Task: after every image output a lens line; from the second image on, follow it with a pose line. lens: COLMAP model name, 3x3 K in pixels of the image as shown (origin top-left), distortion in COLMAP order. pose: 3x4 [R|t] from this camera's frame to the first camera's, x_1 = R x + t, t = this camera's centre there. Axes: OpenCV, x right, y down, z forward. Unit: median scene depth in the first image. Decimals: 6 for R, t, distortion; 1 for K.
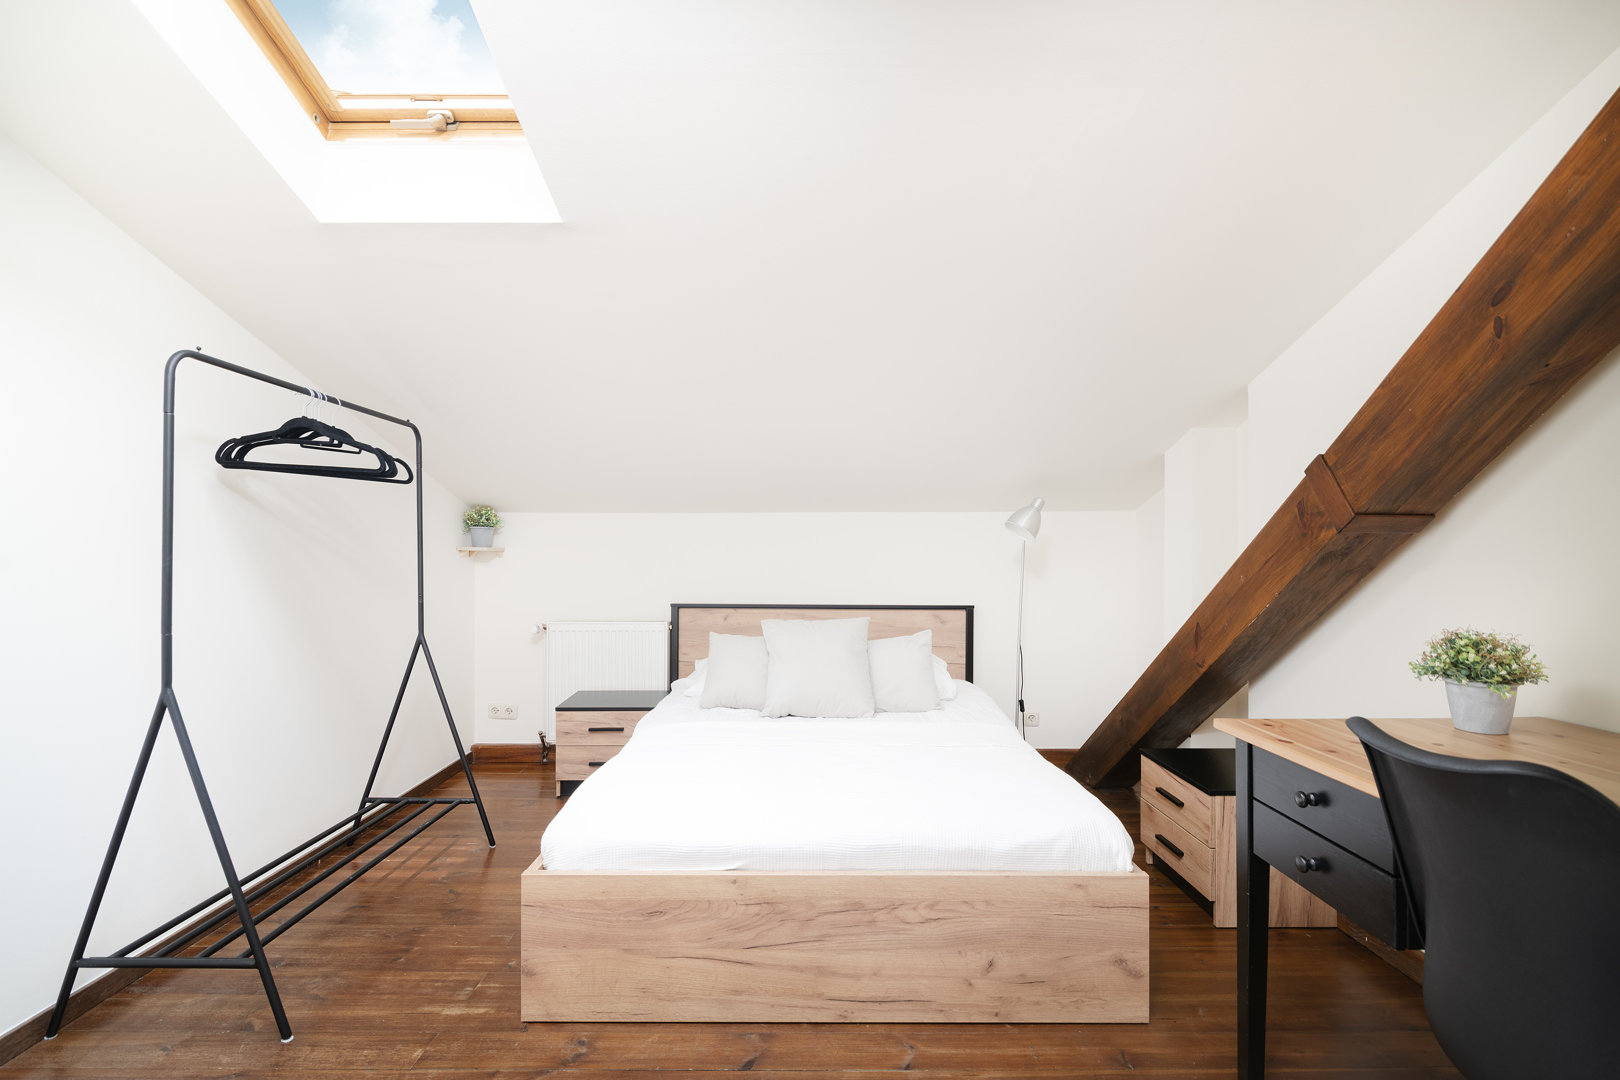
lens RADIAL K [[760.4, 0, 810.0], [0, 760.4, 540.0], [0, 0, 1]] dist [0.001659, 0.000164]
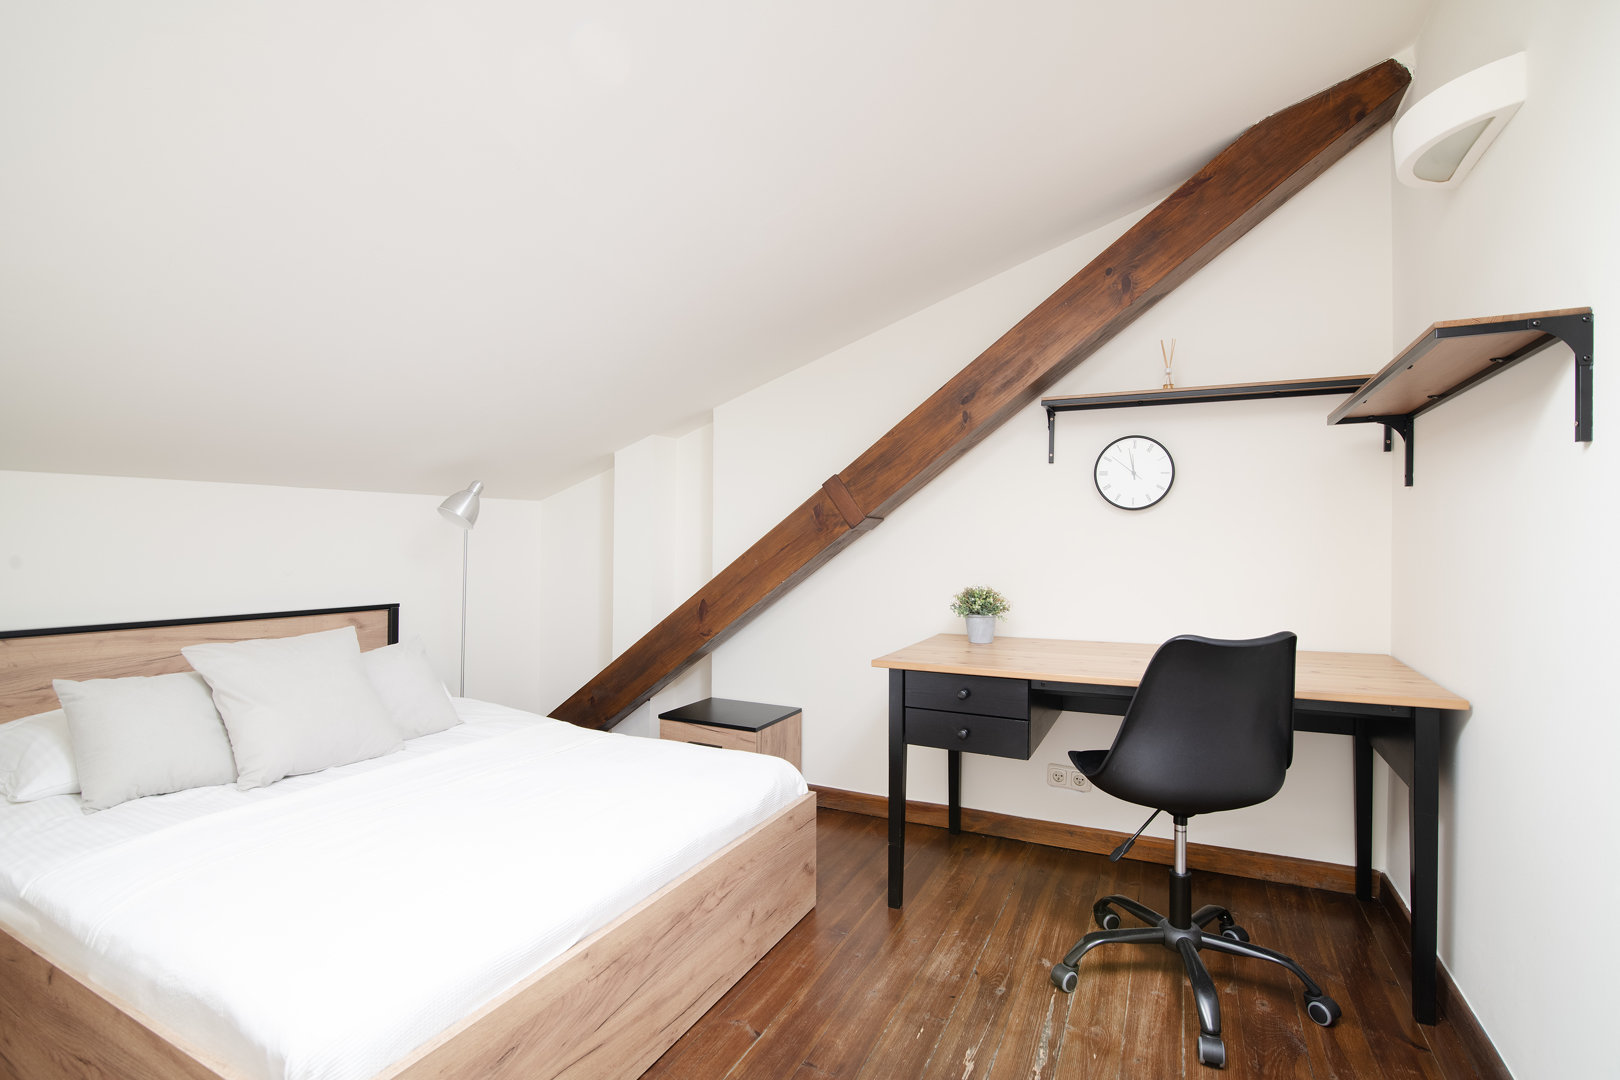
lens RADIAL K [[760.4, 0, 810.0], [0, 760.4, 540.0], [0, 0, 1]] dist [0.001659, 0.000164]
pose [[0.440524, -0.001777, 0.897739, -0.716851], [-0.015666, 0.999831, 0.009667, -0.000927], [-0.897604, -0.018322, 0.440422, 0.443486]]
